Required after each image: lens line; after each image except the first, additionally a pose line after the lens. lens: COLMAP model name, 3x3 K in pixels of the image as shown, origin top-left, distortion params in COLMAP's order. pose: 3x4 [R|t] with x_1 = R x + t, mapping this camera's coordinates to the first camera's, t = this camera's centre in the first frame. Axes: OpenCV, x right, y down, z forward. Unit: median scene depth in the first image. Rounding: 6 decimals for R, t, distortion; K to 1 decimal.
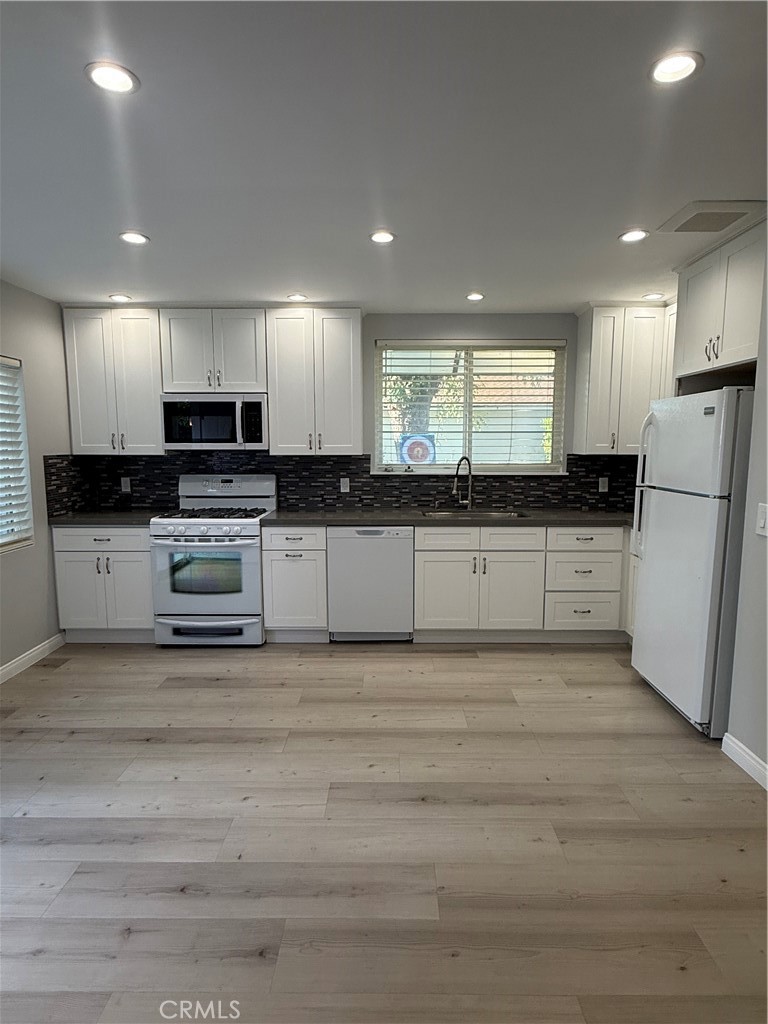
lens RADIAL K [[559.5, 0, 385.3], [0, 559.5, 513.4], [0, 0, 1]] dist [-0.000295, 0.000925]
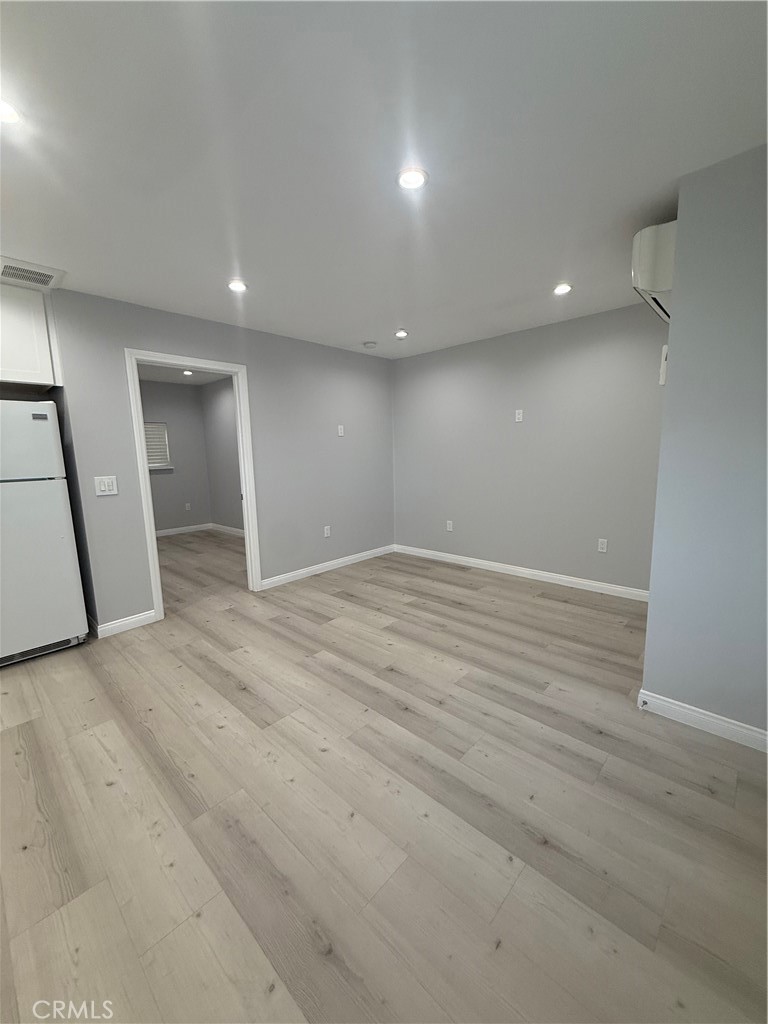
lens RADIAL K [[409.9, 0, 383.9], [0, 409.9, 513.2], [0, 0, 1]] dist [-0.000282, 0.000064]
pose [[-0.734705, -0.085634, 0.672960, -0.845114], [0.105284, 0.965588, 0.237814, -0.120144], [-0.670167, 0.245575, -0.700406, 1.383088]]
